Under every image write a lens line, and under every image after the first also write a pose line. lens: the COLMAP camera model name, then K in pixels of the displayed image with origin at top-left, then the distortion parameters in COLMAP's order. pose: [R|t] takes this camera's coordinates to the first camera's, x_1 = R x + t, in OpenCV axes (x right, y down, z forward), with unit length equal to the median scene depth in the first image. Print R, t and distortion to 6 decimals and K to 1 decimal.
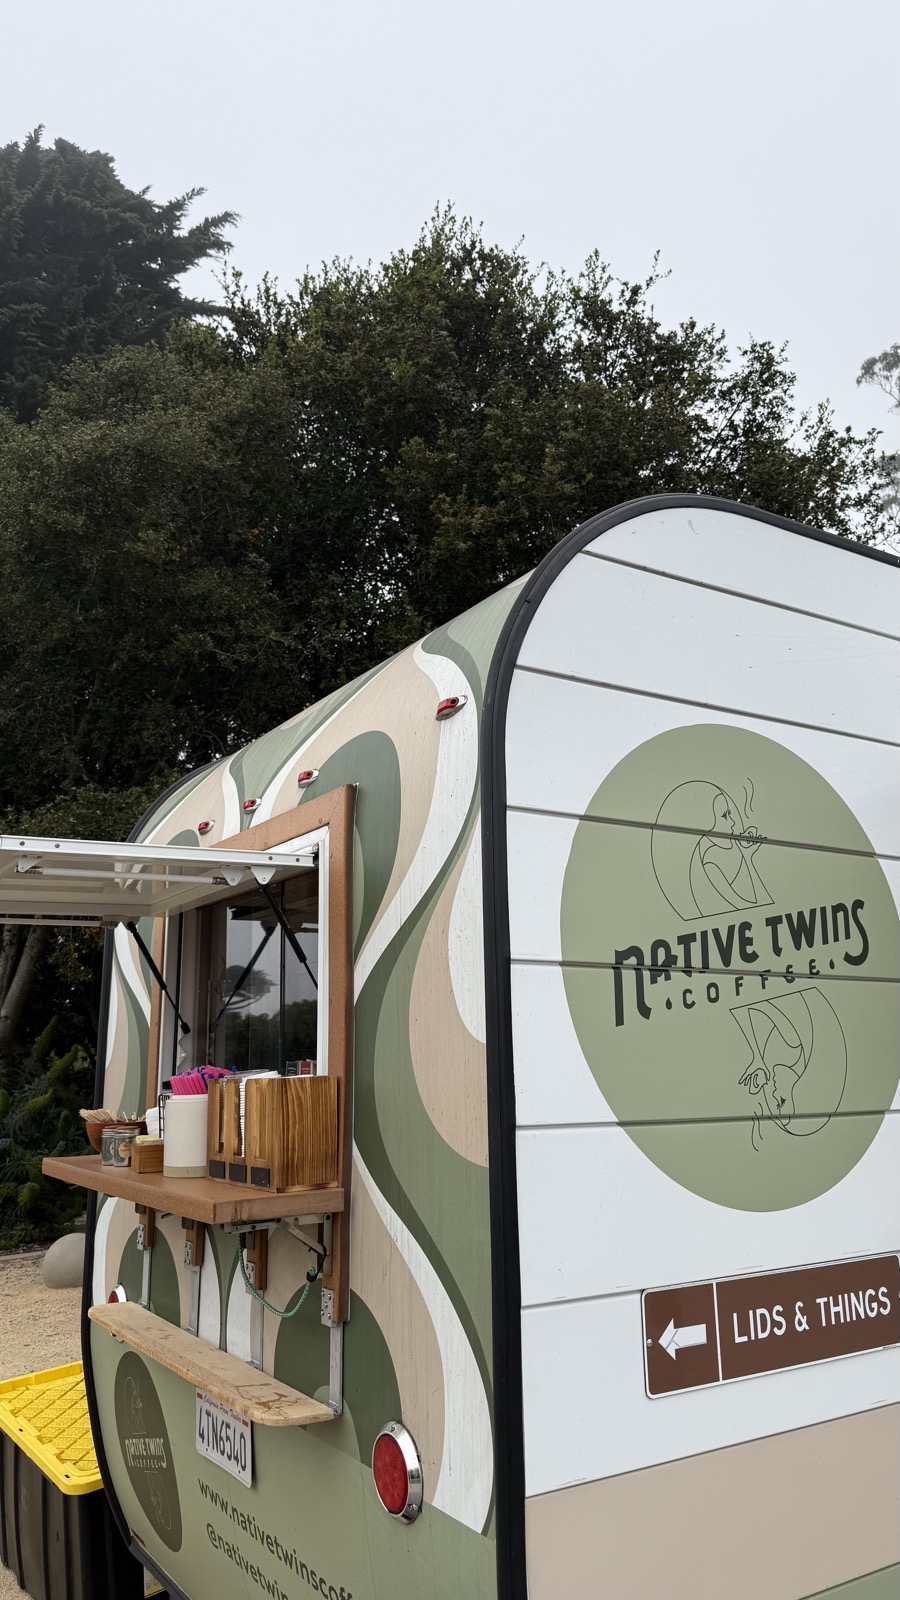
lens RADIAL K [[1134.3, 0, 450.8], [0, 1134.3, 787.7], [0, 0, 1]] dist [0.175691, -0.355480]
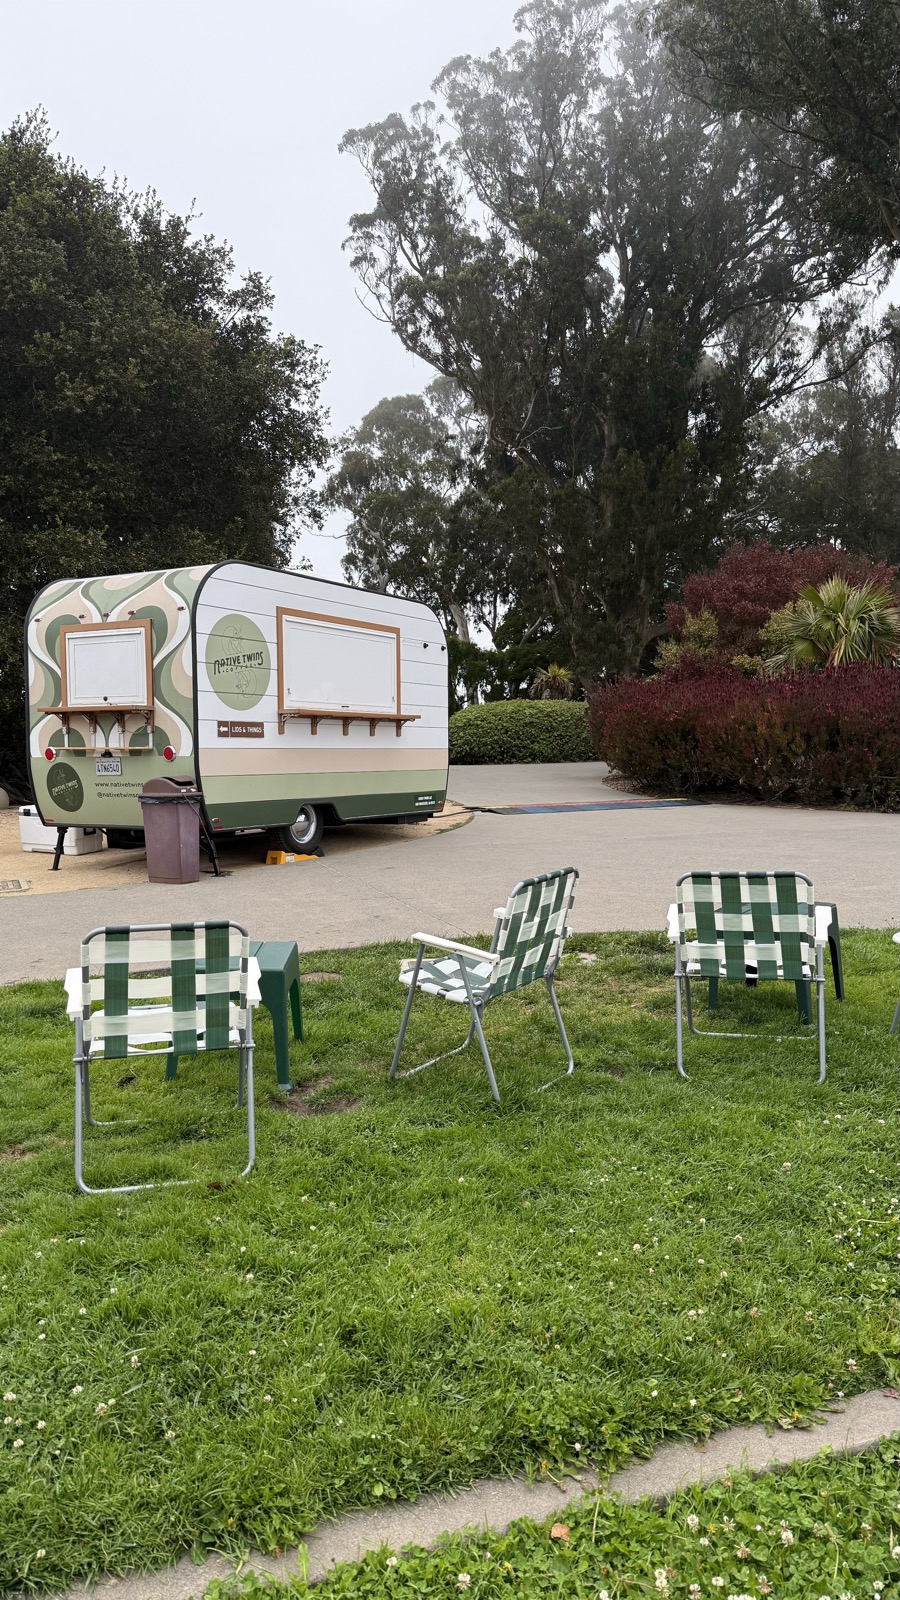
lens RADIAL K [[1070.5, 0, 455.5], [0, 1070.5, 829.7], [0, 0, 1]] dist [0.003144, -0.000473]
pose [[0.889681, -0.020861, 0.456105, -1.040005], [-0.119998, 0.953155, 0.277663, -0.565744], [-0.440531, -0.301763, 0.845501, -3.565804]]
